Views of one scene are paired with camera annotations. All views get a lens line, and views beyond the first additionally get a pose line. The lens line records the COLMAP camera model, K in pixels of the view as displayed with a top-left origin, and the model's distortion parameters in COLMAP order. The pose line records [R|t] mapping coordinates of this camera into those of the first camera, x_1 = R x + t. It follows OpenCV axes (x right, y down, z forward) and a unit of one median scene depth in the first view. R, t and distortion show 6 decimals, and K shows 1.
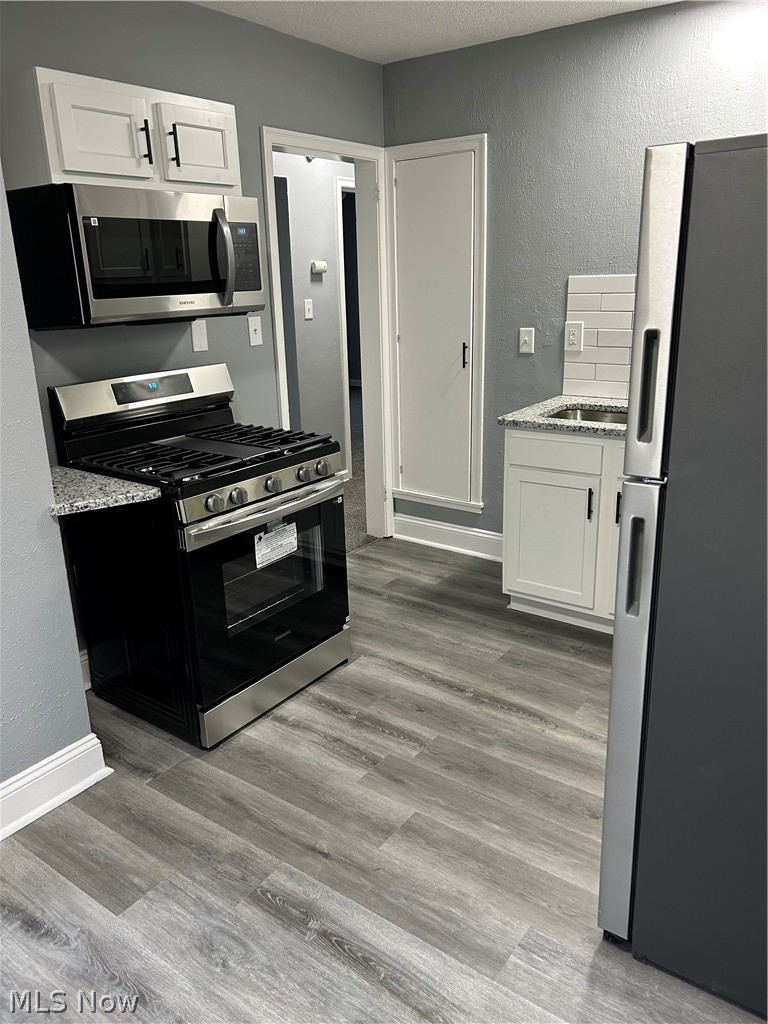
lens RADIAL K [[769.1, 0, 376.2], [0, 769.1, 510.0], [0, 0, 1]] dist [0.040254, -0.025407]
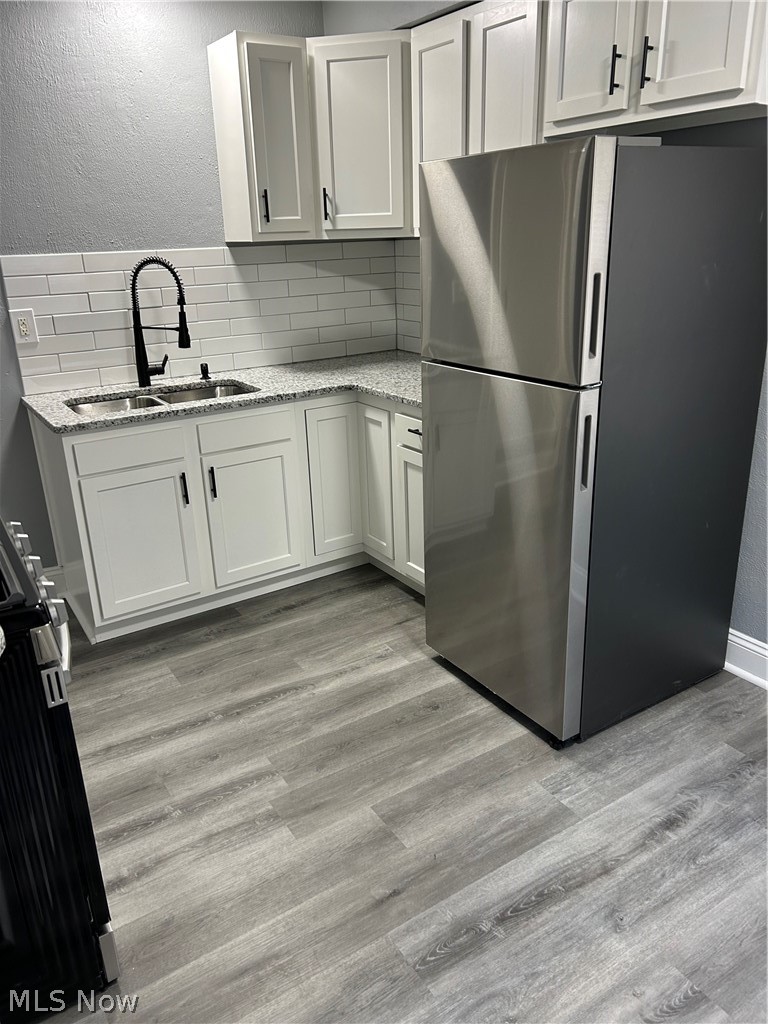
lens RADIAL K [[769.1, 0, 376.0], [0, 769.1, 509.6], [0, 0, 1]] dist [0.040254, -0.025407]
pose [[0.363397, -0.307029, 0.879588, -0.755875], [0.299679, 0.932479, 0.201680, -0.162177], [-0.882119, 0.190304, 0.430871, 0.571241]]
